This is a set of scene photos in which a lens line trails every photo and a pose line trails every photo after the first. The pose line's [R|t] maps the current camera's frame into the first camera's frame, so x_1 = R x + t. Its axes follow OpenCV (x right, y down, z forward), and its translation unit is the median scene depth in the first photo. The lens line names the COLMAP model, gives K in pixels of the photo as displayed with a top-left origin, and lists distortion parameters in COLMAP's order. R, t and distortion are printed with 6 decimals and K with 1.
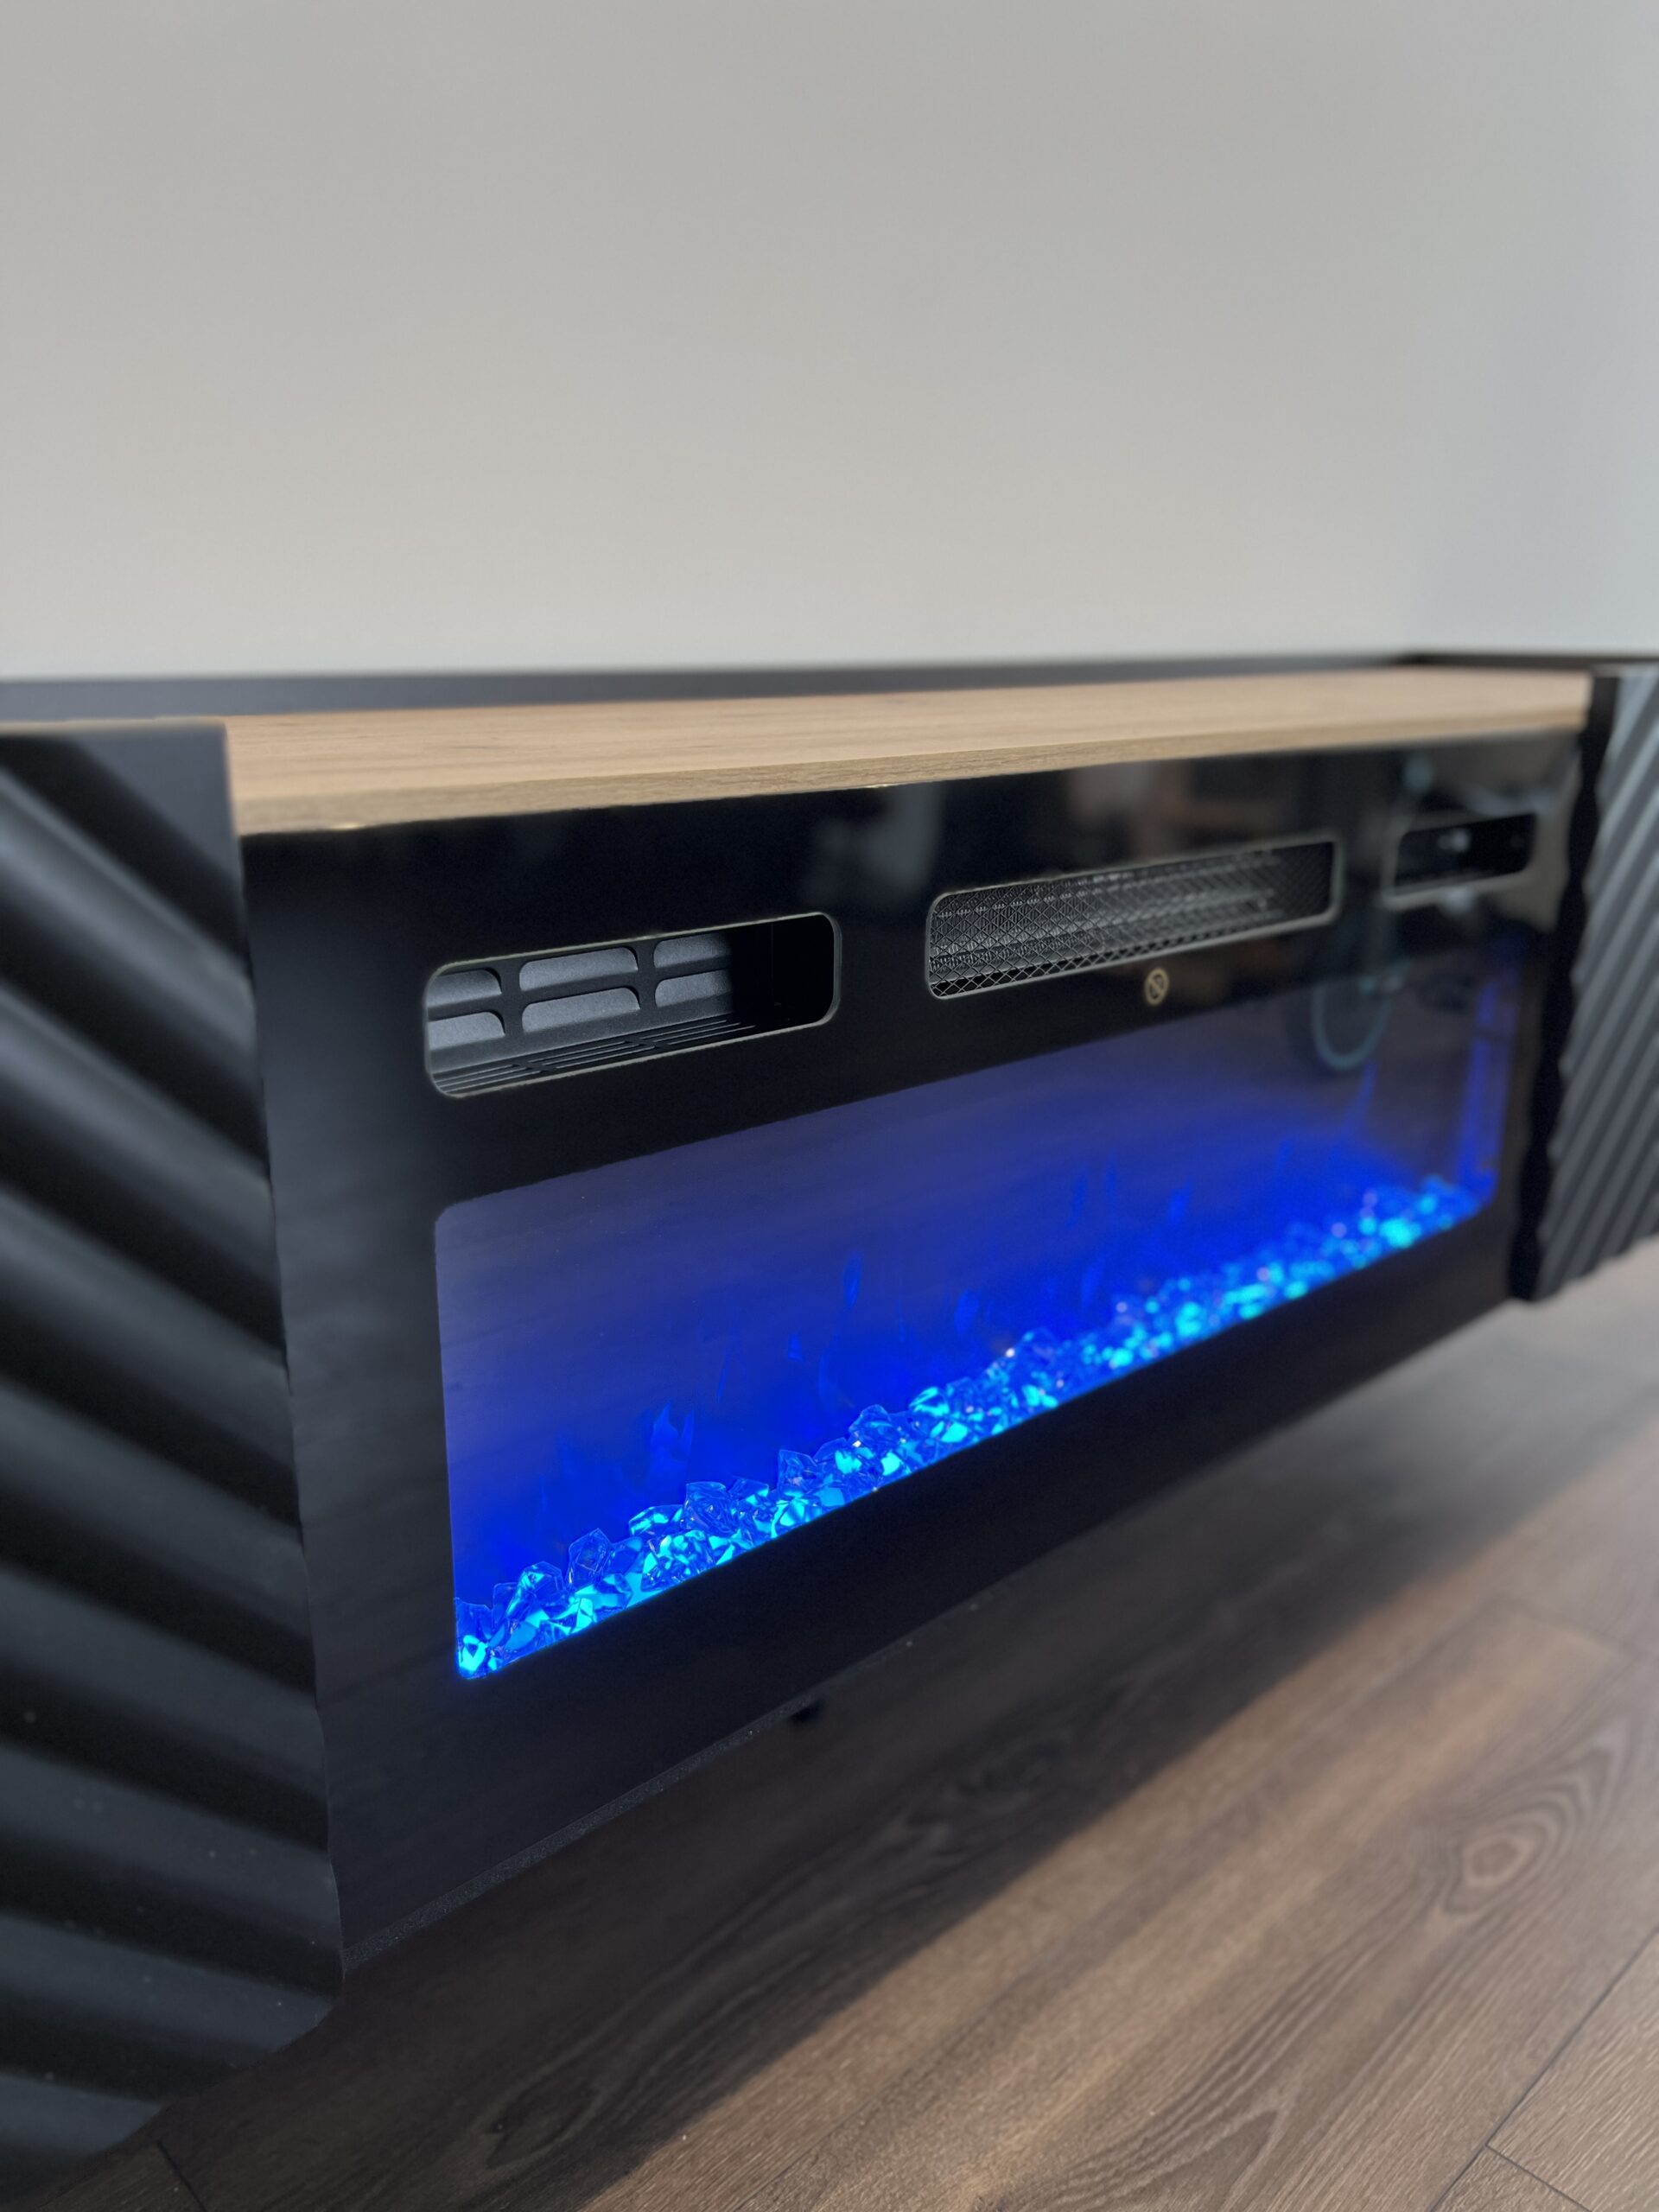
lens RADIAL K [[1713.5, 0, 864.6], [0, 1713.5, 1107.7], [0, 0, 1]] dist [0.002489, 0.004938]
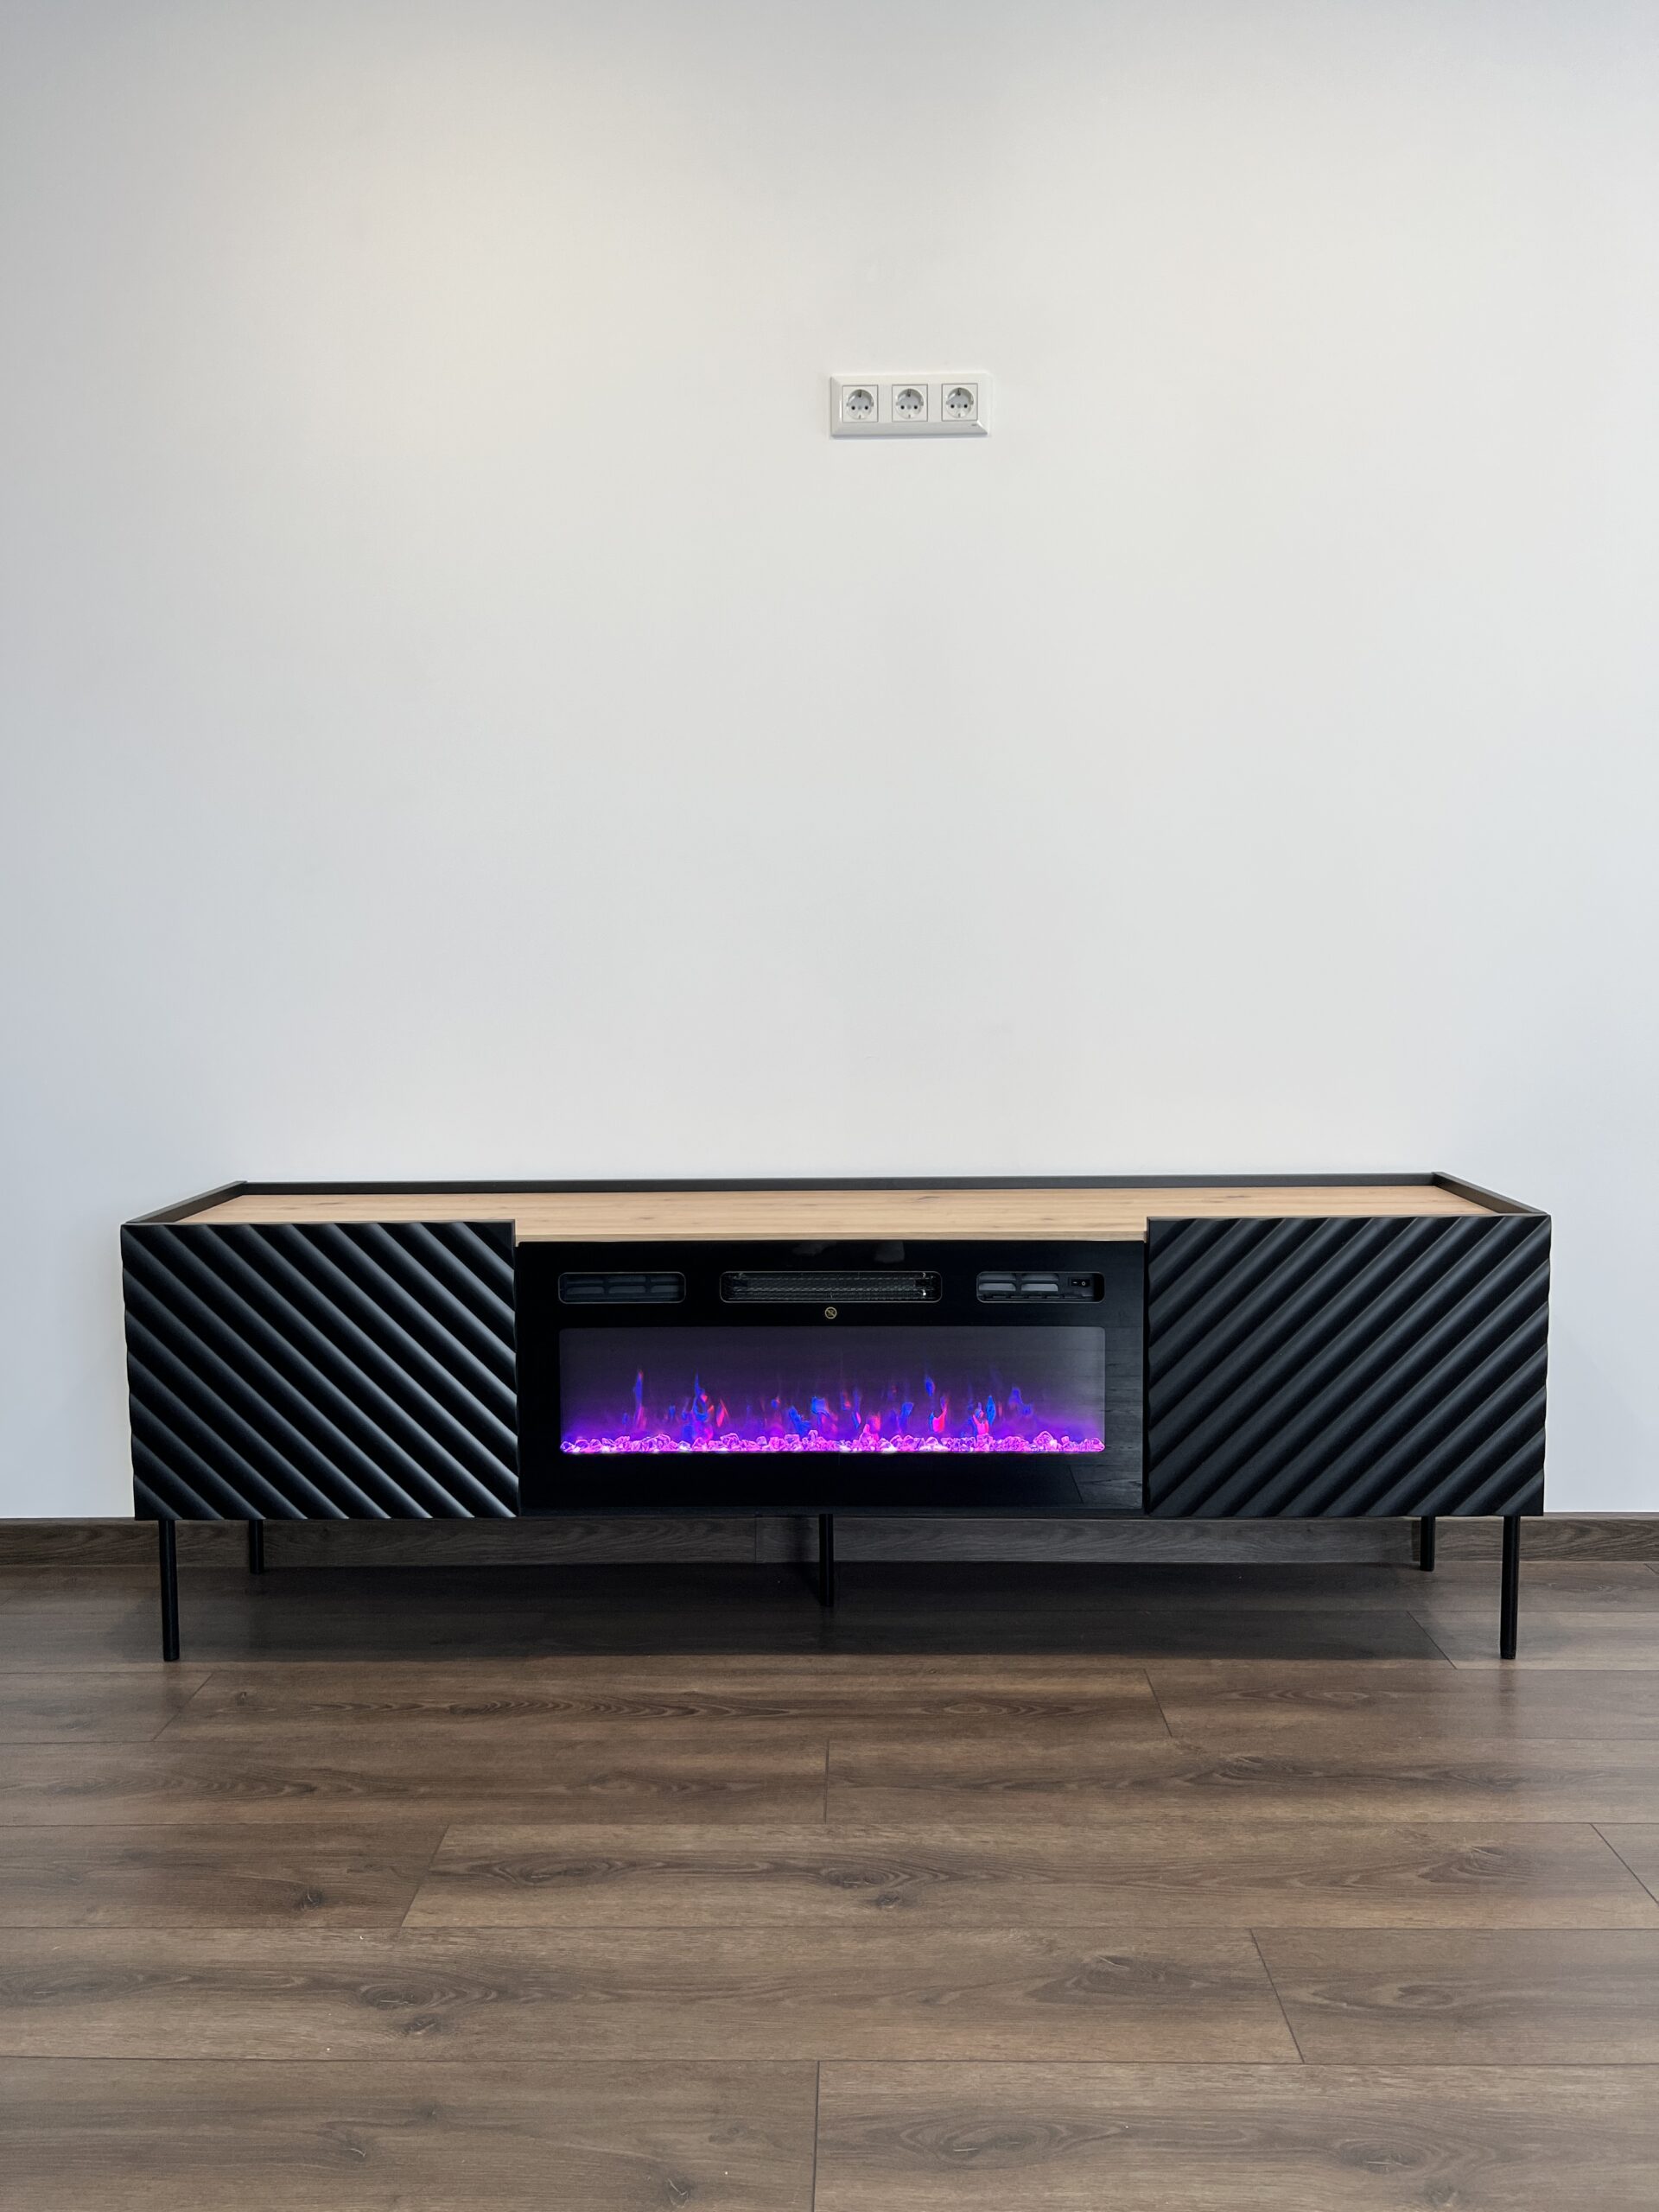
lens RADIAL K [[1672.8, 0, 829.5], [0, 1672.8, 1106.0], [0, 0, 1]] dist [-0.006835, 0.039359]
pose [[0.699307, 0.047491, -0.713242, 1.820650], [-0.181576, 0.976865, -0.112985, -0.080349], [0.691375, 0.208519, 0.691752, -0.891482]]
